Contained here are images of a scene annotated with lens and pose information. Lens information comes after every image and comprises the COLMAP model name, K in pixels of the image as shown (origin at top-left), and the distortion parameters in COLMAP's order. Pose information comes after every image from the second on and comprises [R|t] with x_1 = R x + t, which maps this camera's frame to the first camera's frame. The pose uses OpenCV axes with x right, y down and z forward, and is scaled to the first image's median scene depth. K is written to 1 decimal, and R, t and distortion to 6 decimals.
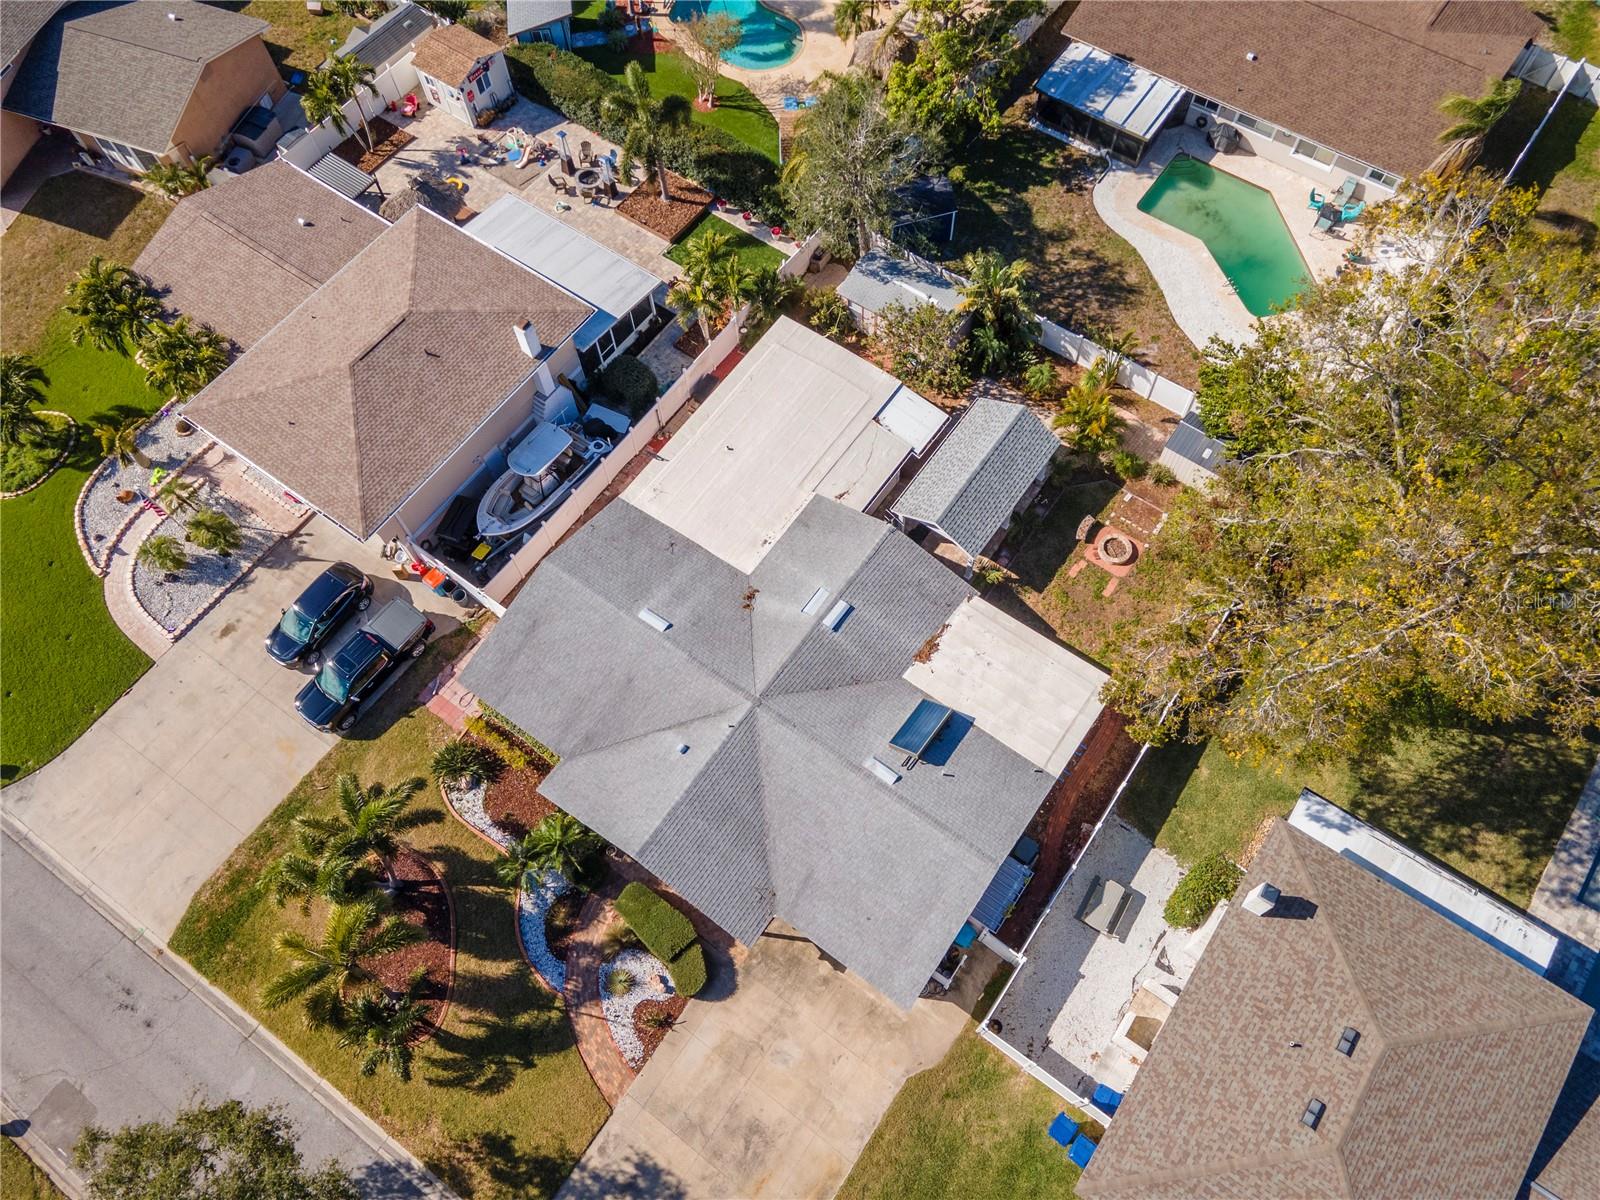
lens RADIAL K [[1177.6, 0, 806.2], [0, 1177.6, 585.0], [0, 0, 1]] dist [0.044285, 0.010115]
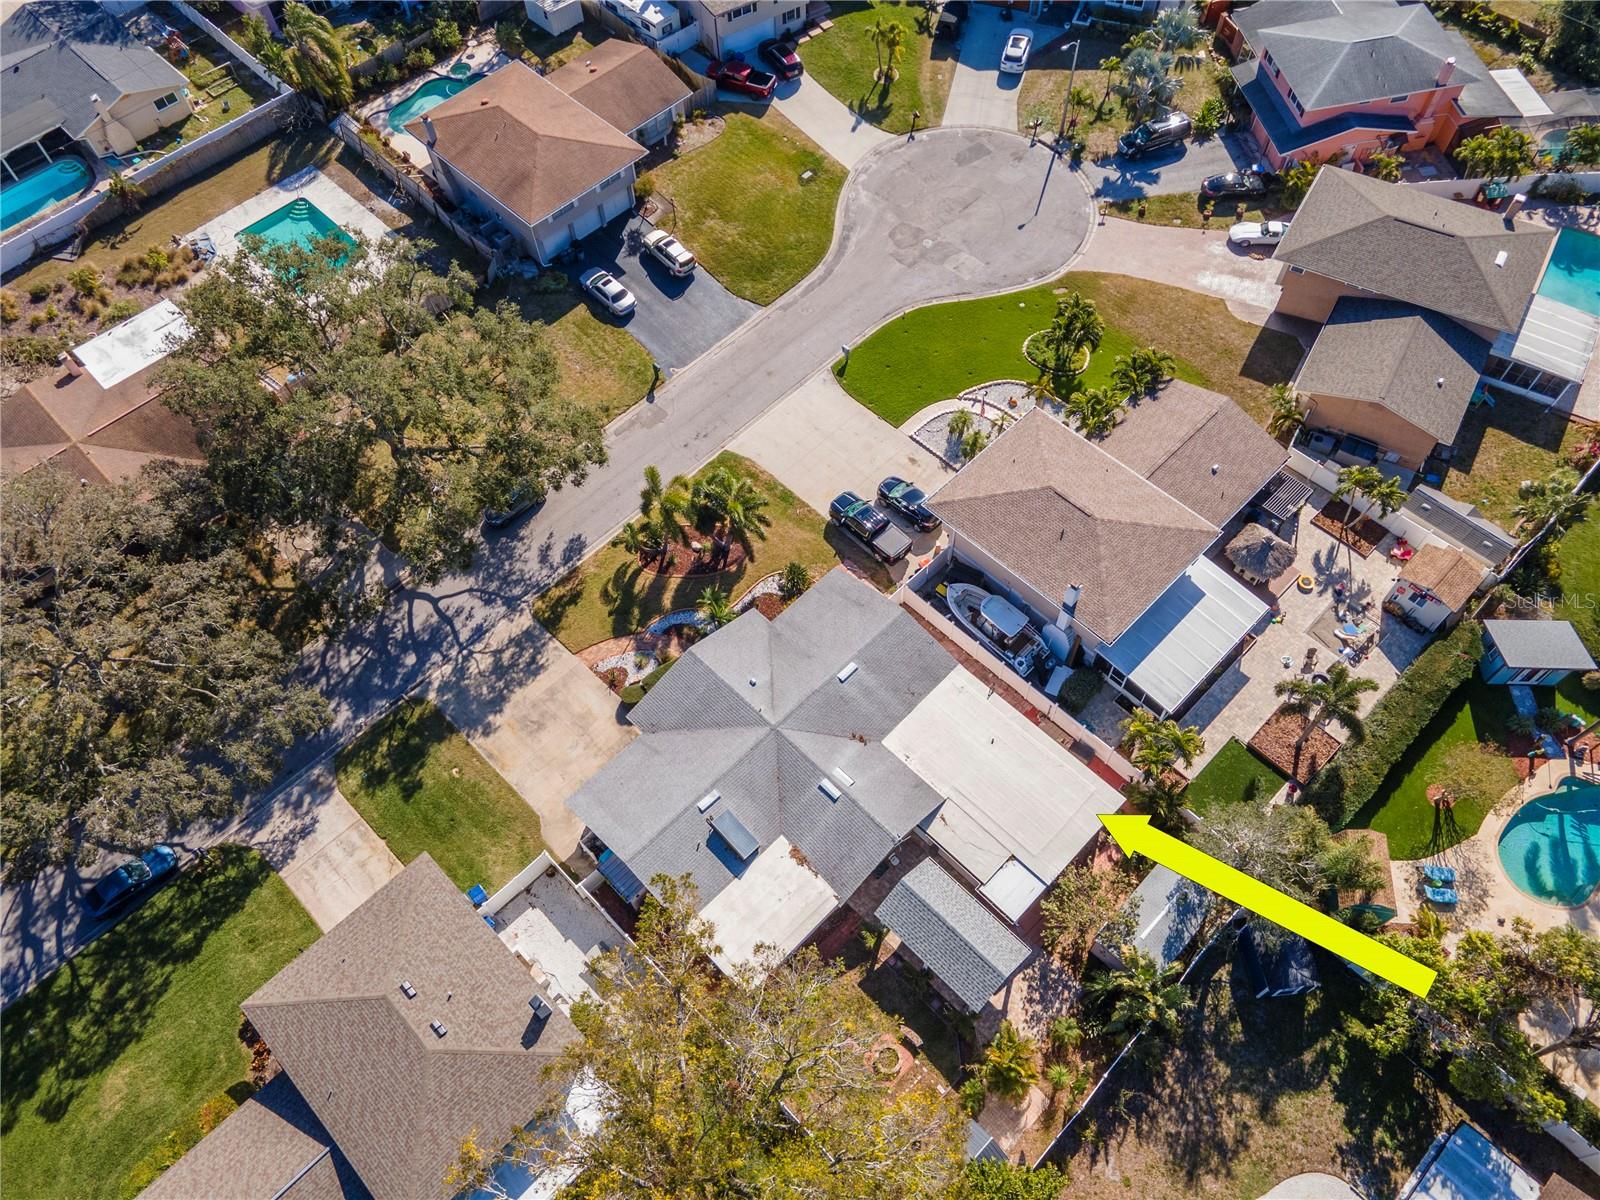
lens RADIAL K [[1192.1, 0, 816.8], [0, 1192.1, 583.0], [0, 0, 1]] dist [0.050457, 0.003005]
pose [[-0.162643, 0.845622, -0.508400, 0.491512], [-0.865980, 0.124612, 0.484304, -0.613972], [0.472891, 0.519033, 0.712024, -0.111153]]
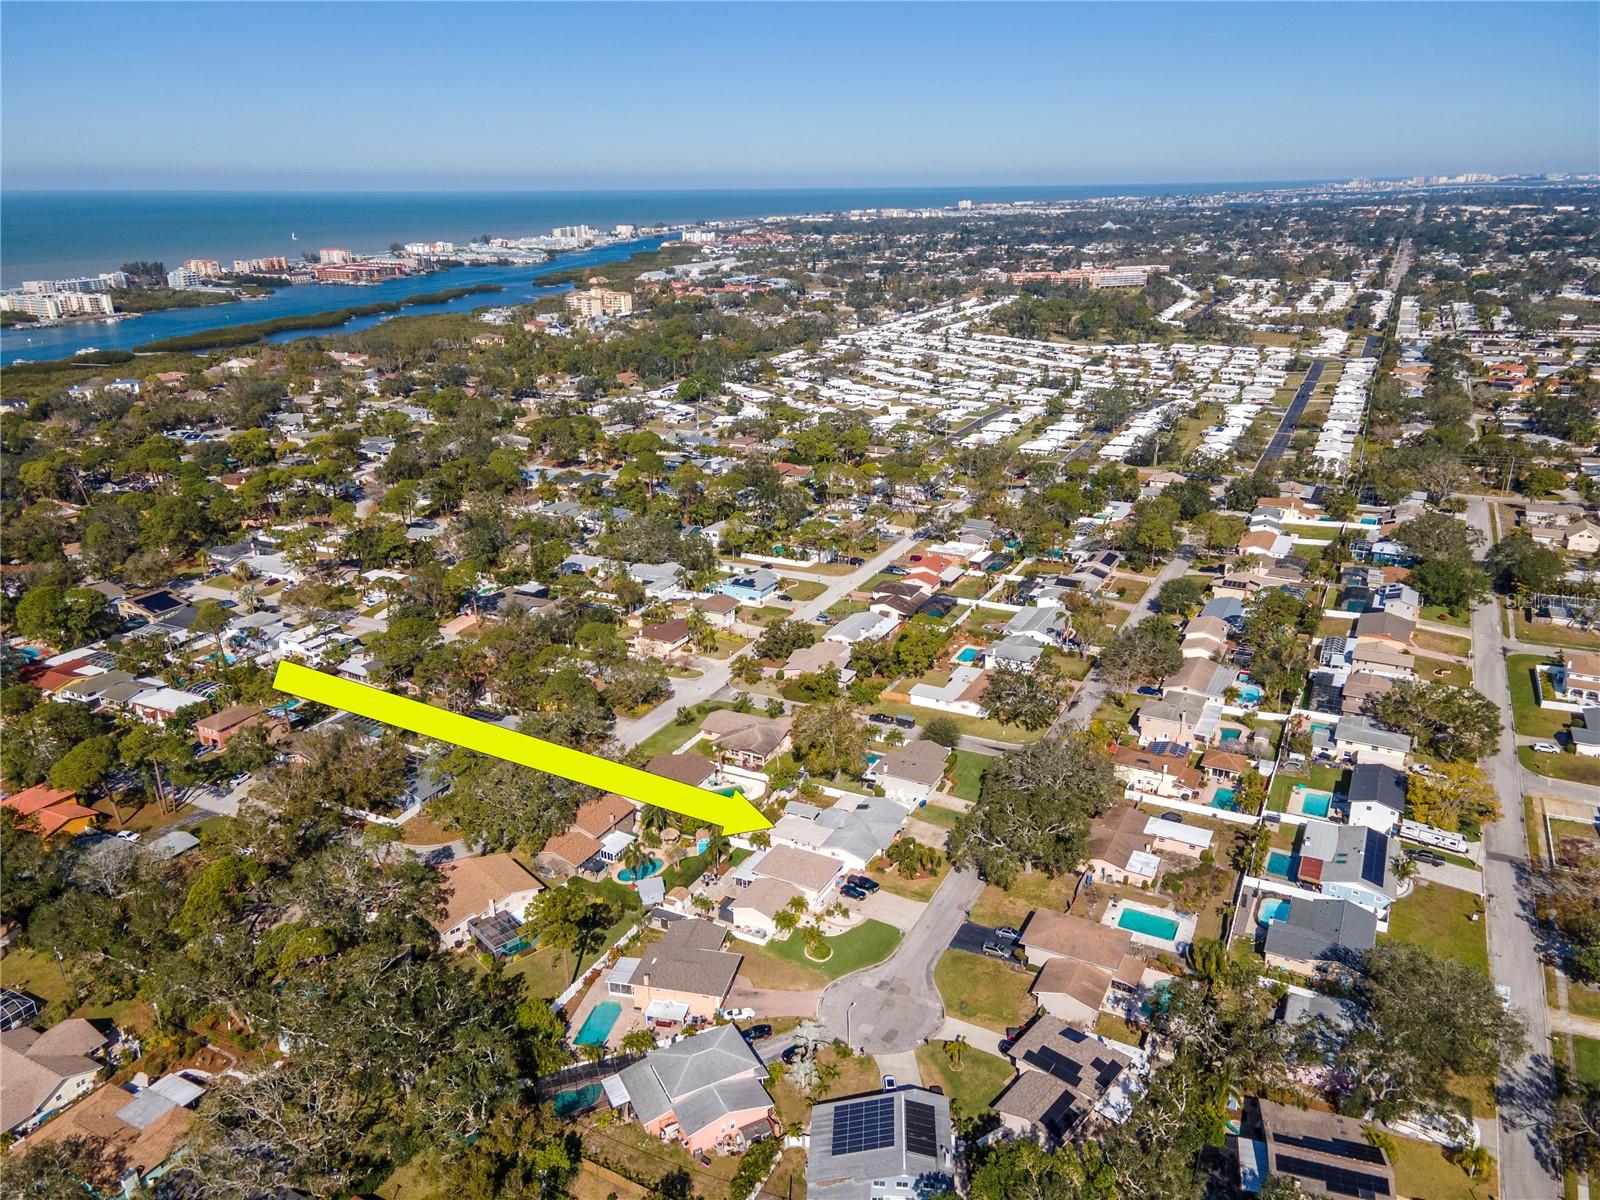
lens RADIAL K [[1156.6, 0, 808.0], [0, 1156.6, 581.6], [0, 0, 1]] dist [0.052006, 0.011446]
pose [[-0.132538, -0.296046, 0.945934, -4.091723], [0.892712, 0.379041, 0.243708, -1.593378], [-0.430697, 0.876747, 0.214046, -0.836634]]
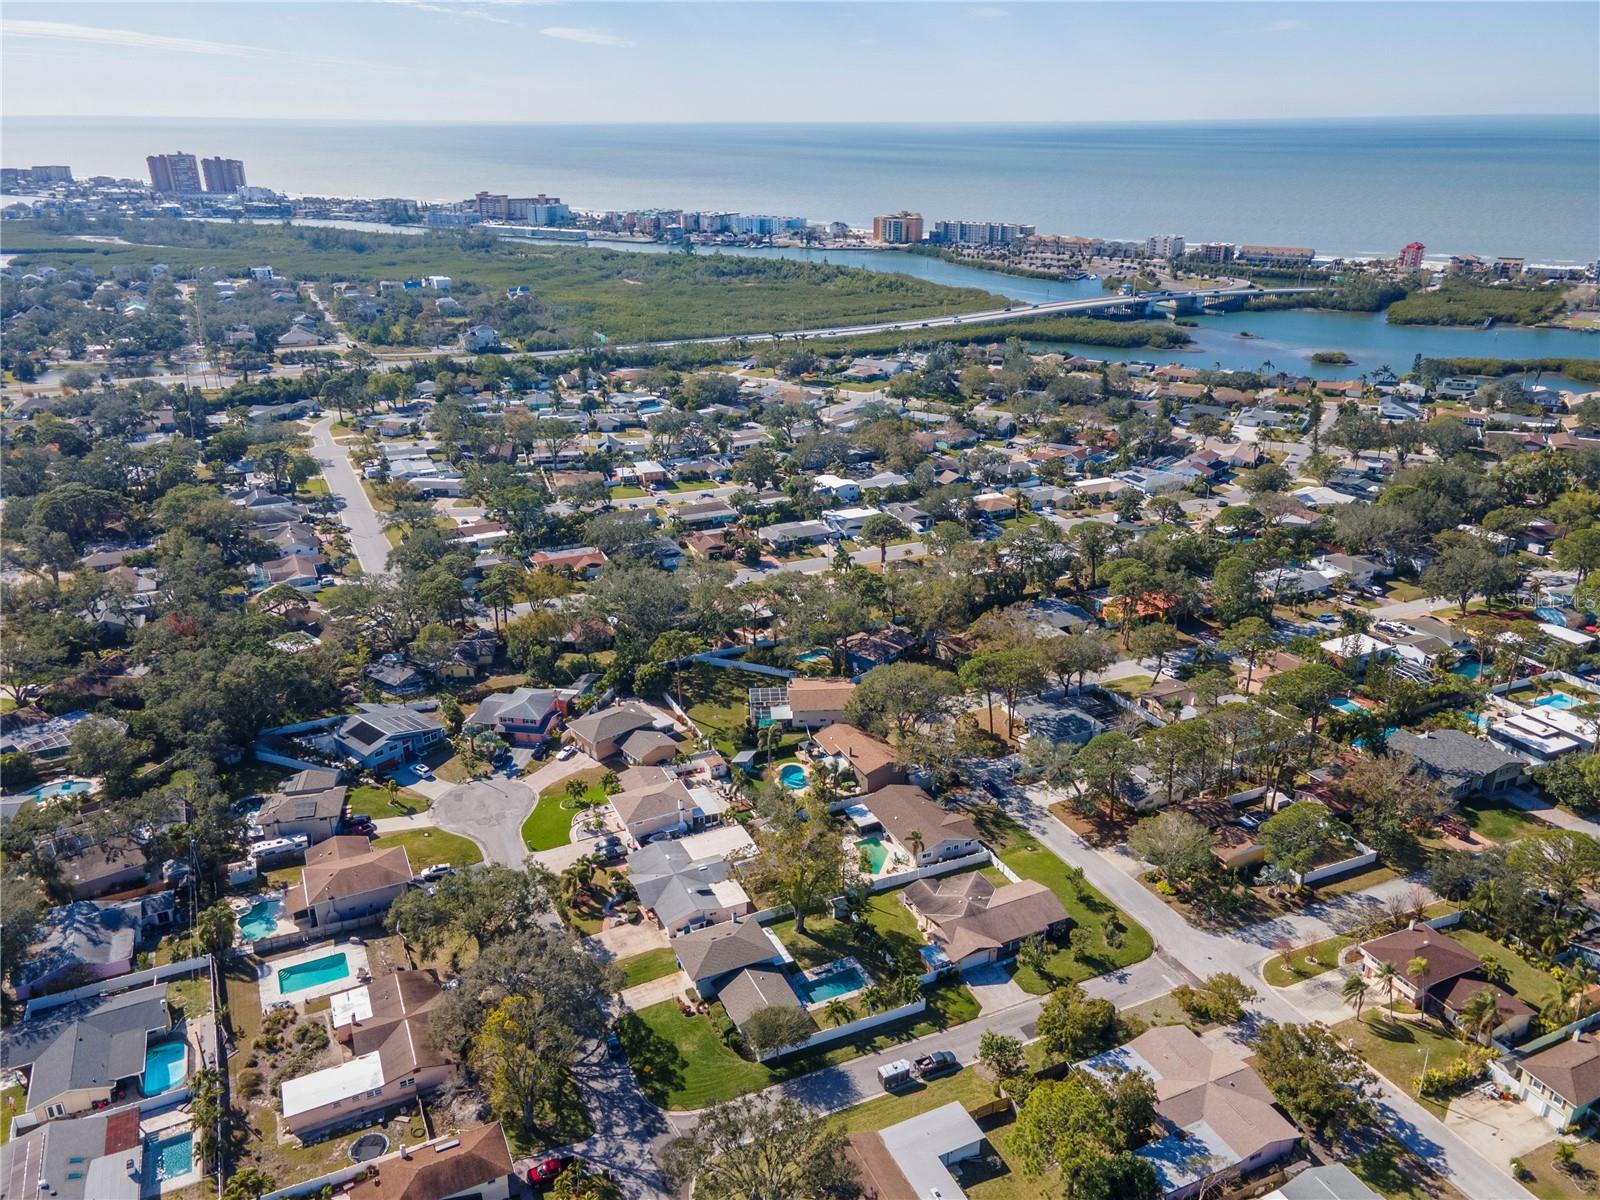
lens RADIAL K [[1192.1, 0, 816.8], [0, 1192.1, 583.0], [0, 0, 1]] dist [0.050457, 0.003005]
pose [[0.877509, 0.196390, -0.437504, 1.961787], [-0.438223, 0.698923, -0.565214, 1.481517], [0.194779, 0.687704, 0.699374, -2.527704]]
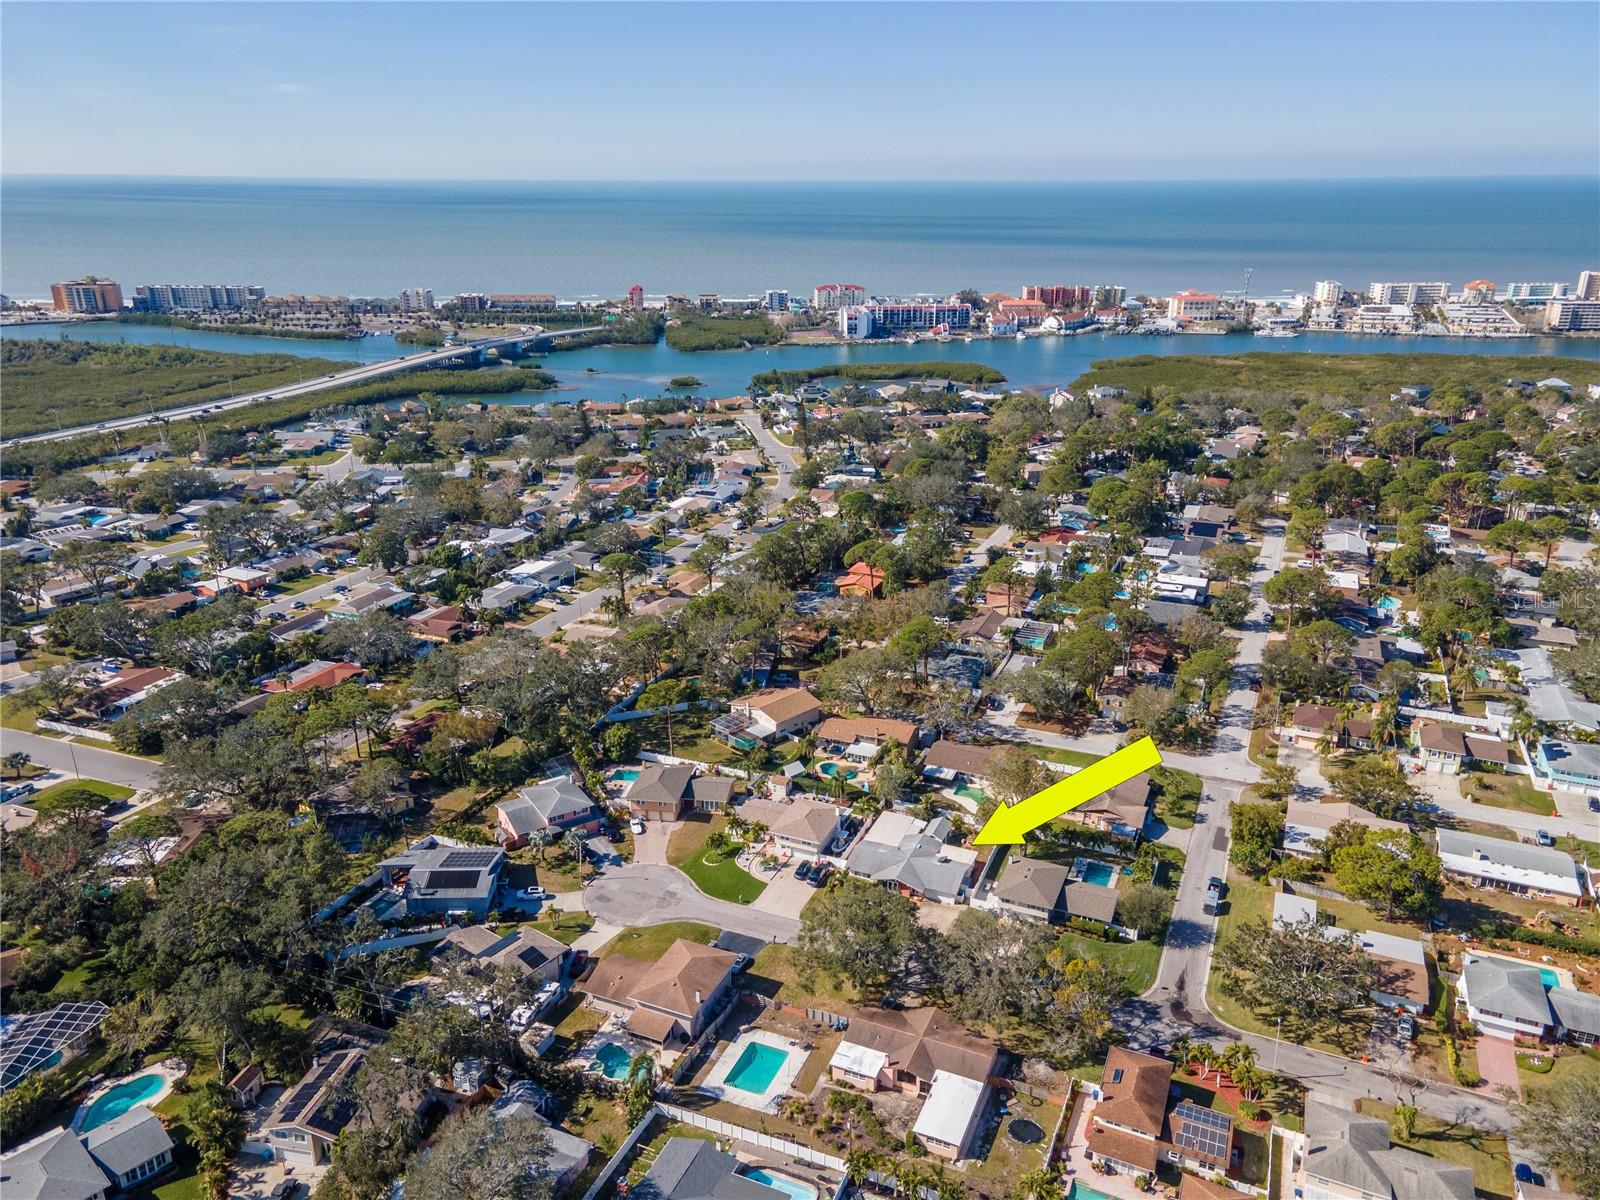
lens RADIAL K [[1177.6, 0, 806.2], [0, 1177.6, 585.0], [0, 0, 1]] dist [0.044285, 0.010115]
pose [[0.976386, -0.048005, 0.210634, -1.279545], [0.181923, 0.708539, -0.681819, 2.280700], [-0.116512, 0.704037, 0.700540, -2.834072]]
